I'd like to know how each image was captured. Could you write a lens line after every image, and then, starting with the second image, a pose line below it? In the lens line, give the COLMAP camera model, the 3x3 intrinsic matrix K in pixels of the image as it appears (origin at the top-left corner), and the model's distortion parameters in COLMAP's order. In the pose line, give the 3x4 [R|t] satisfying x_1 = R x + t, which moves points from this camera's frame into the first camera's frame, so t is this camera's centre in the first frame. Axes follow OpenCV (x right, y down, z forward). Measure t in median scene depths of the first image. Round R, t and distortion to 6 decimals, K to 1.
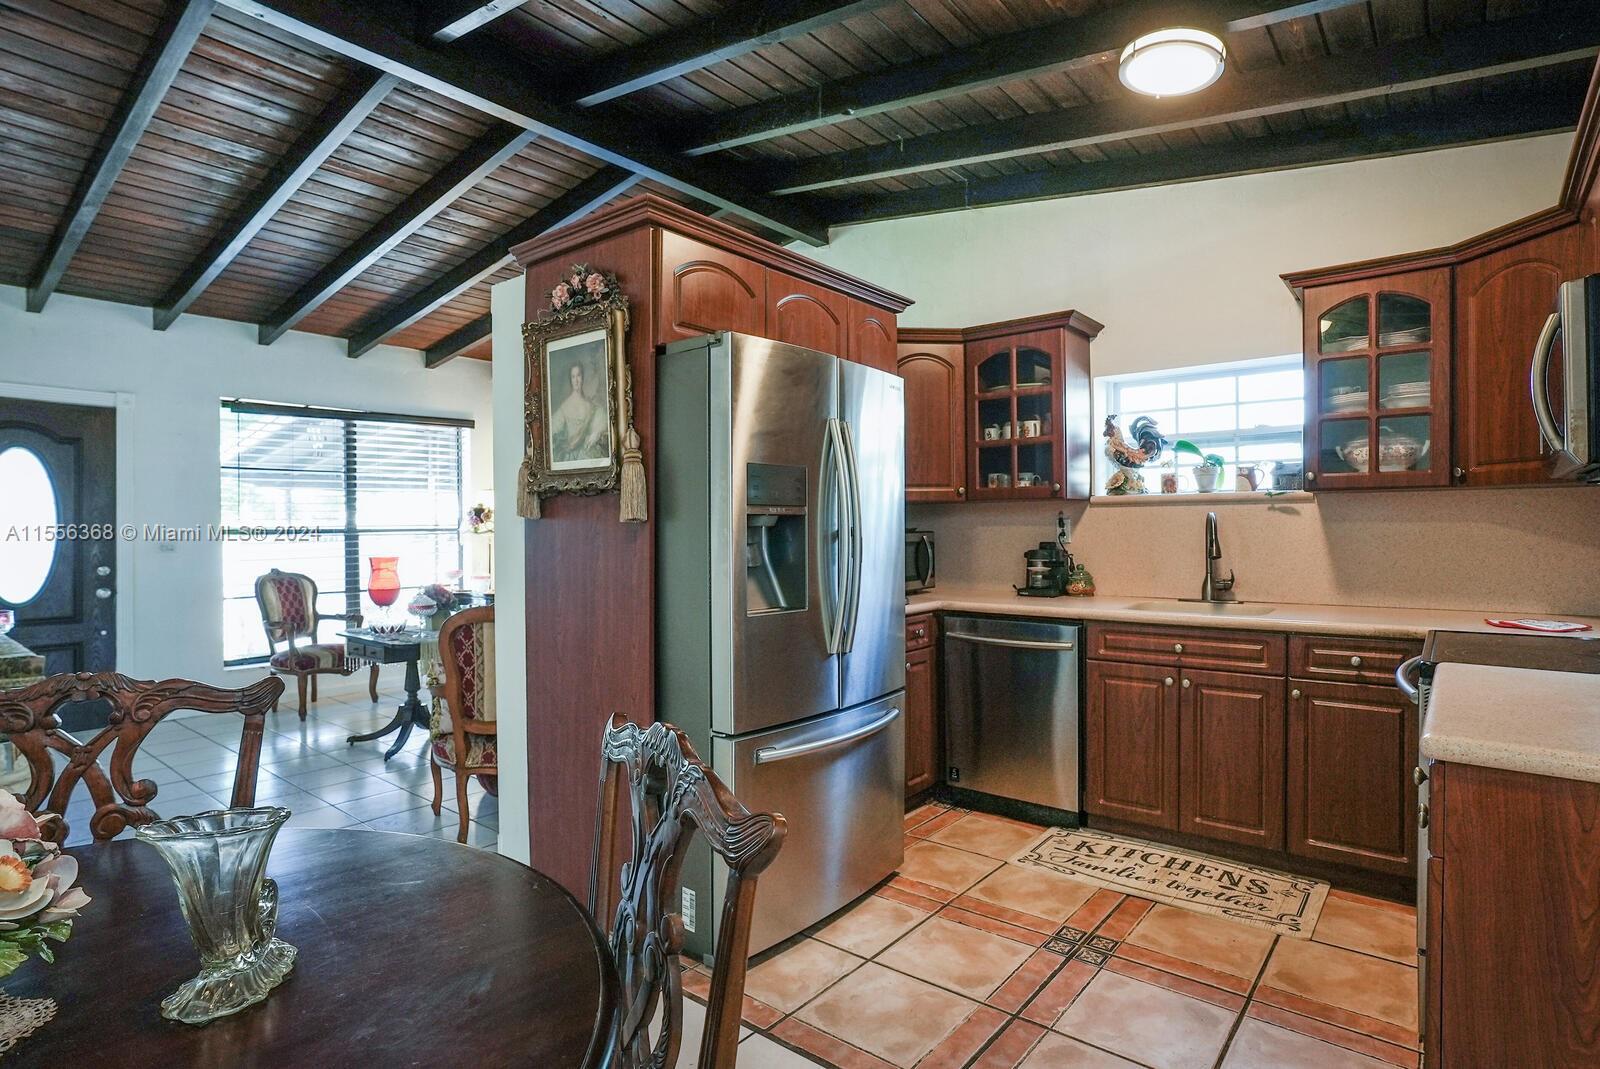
lens RADIAL K [[841.1, 0, 790.7], [0, 841.1, 530.7], [0, 0, 1]] dist [0.027116, 0.004757]
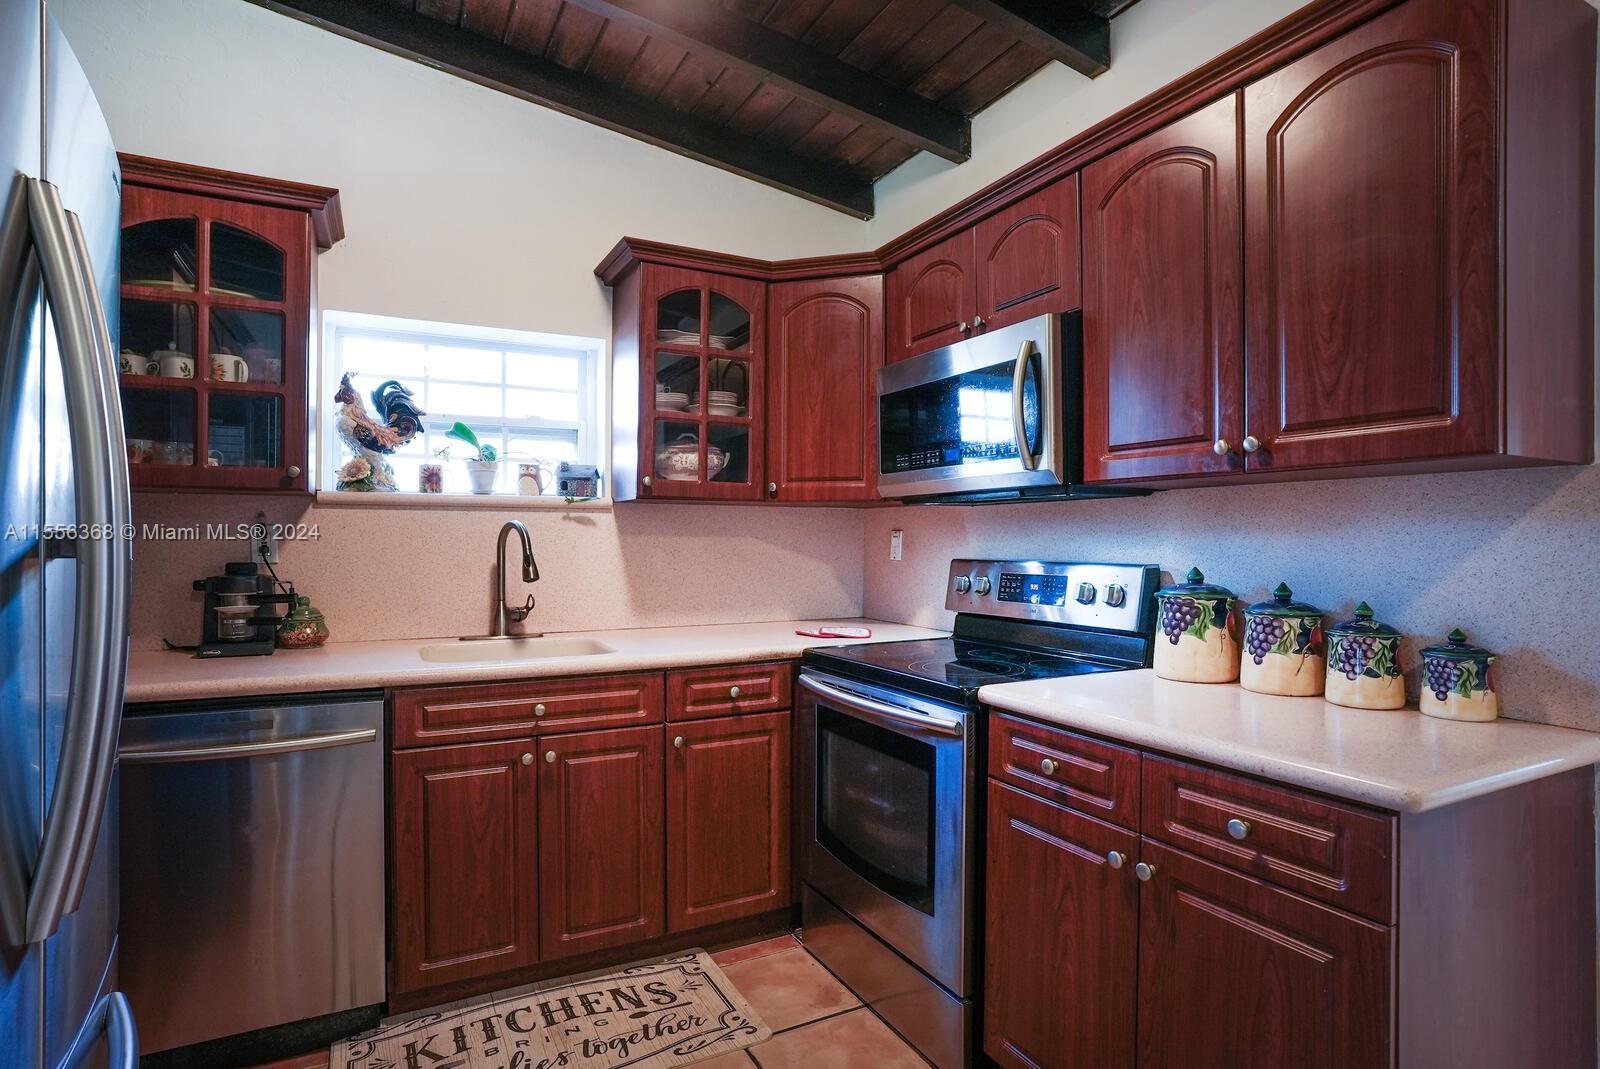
lens RADIAL K [[838.5, 0, 794.3], [0, 838.5, 539.6], [0, 0, 1]] dist [-0.030164, 0.006701]
pose [[0.395738, 0.004584, 0.918352, -0.088200], [-0.002917, 0.999989, -0.003735, -0.002236], [-0.918359, -0.001201, 0.395747, 0.441020]]
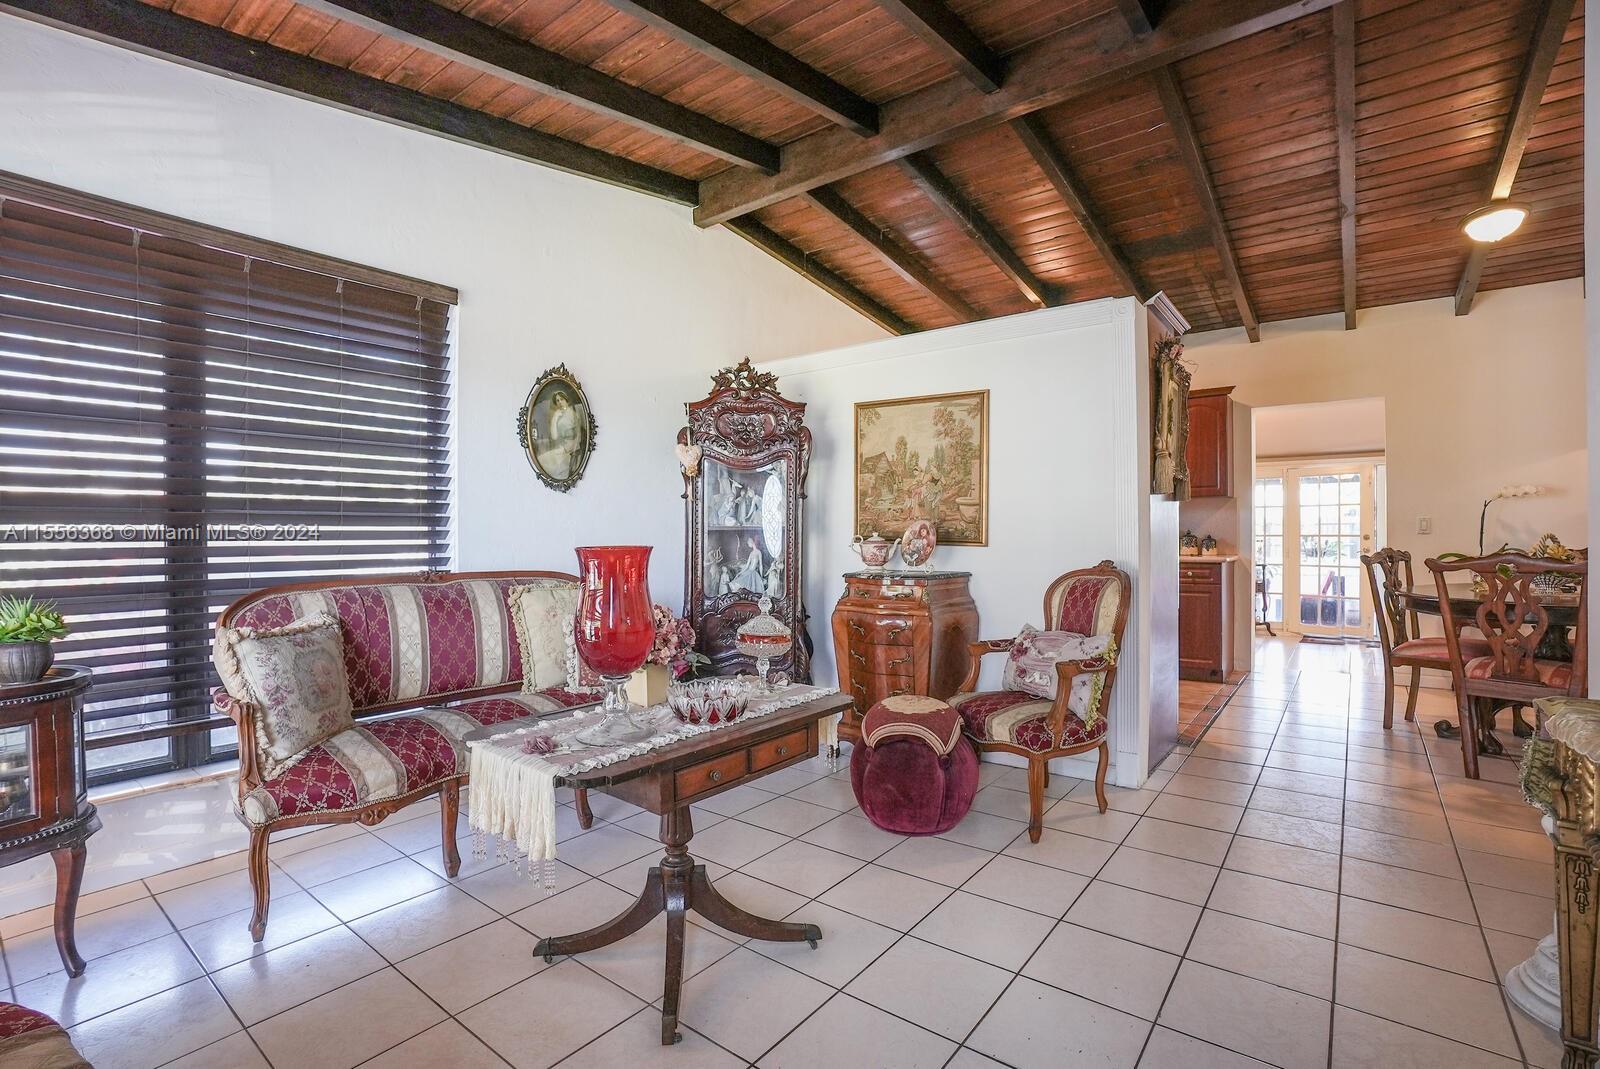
lens RADIAL K [[733.4, 0, 809.6], [0, 733.4, 539.4], [0, 0, 1]] dist [-0.020521, 0.000032]
pose [[-0.031013, -0.001173, 0.999518, -0.991776], [0.006812, 0.999976, 0.001385, 0.033282], [-0.999496, 0.006852, -0.031004, 1.102475]]
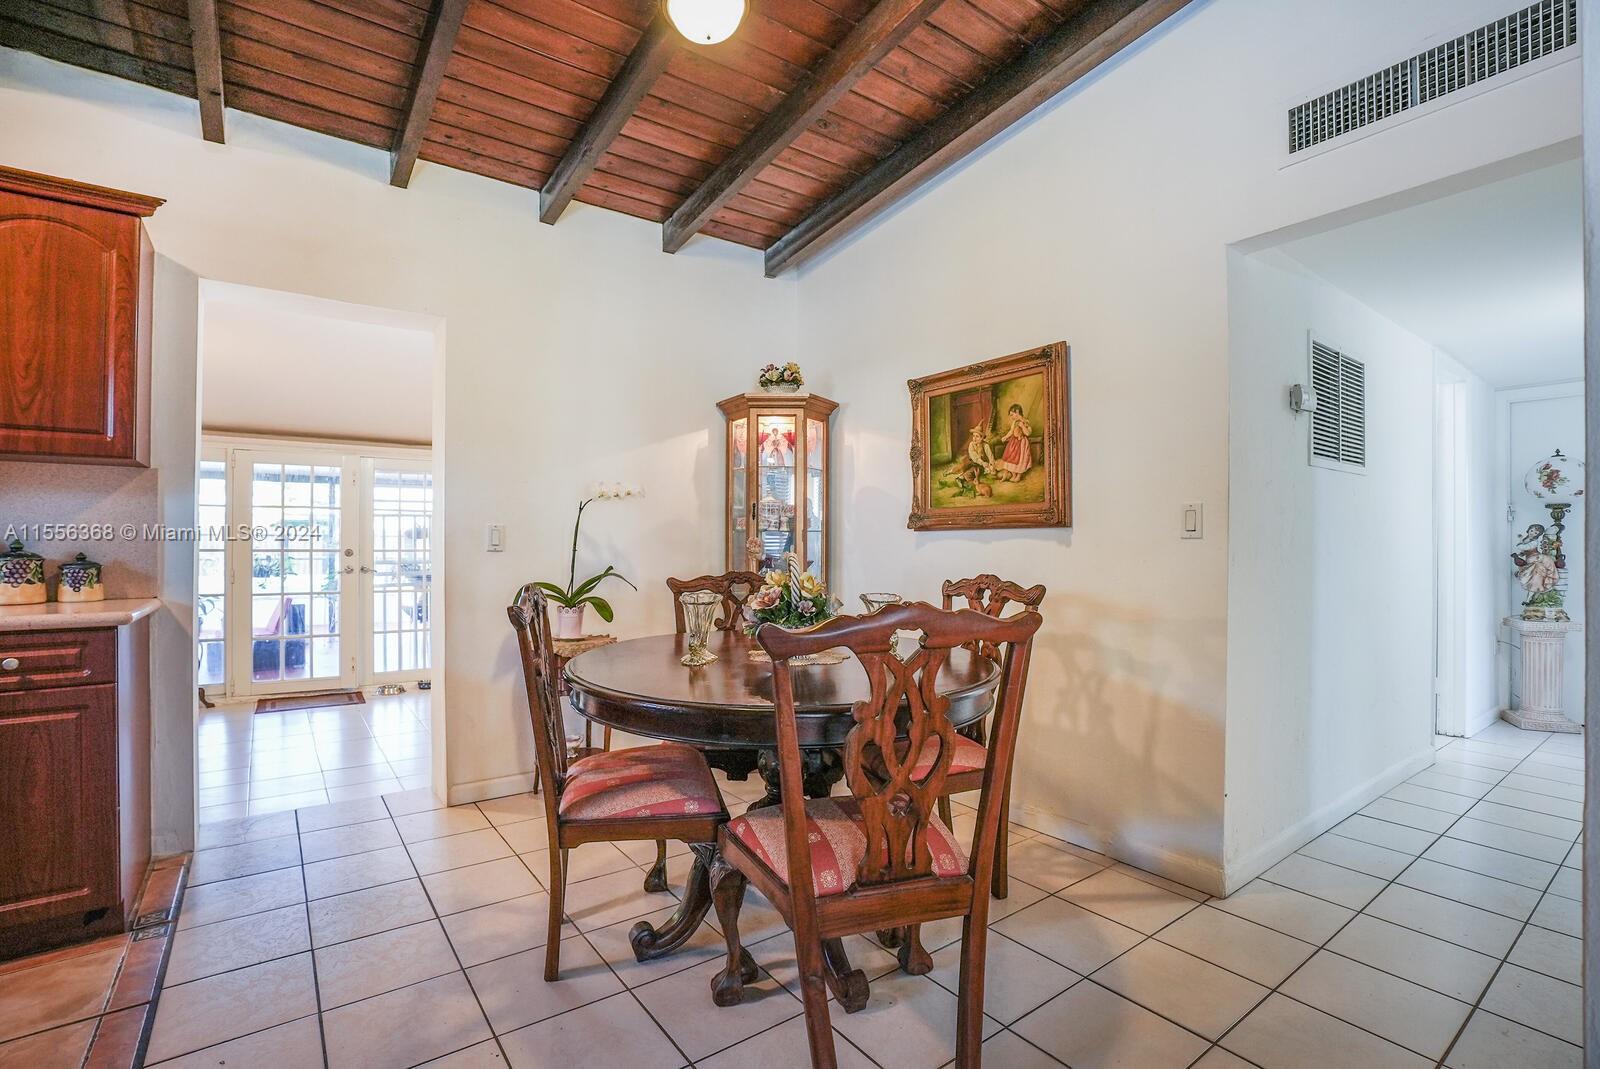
lens RADIAL K [[729.6, 0, 792.9], [0, 729.6, 538.4], [0, 0, 1]] dist [-0.034757, -0.000040]
pose [[-0.965700, 0.002259, 0.259649, -0.307417], [-0.000344, 0.999950, -0.009981, 0.026790], [-0.259659, -0.009728, -0.965651, 0.686271]]
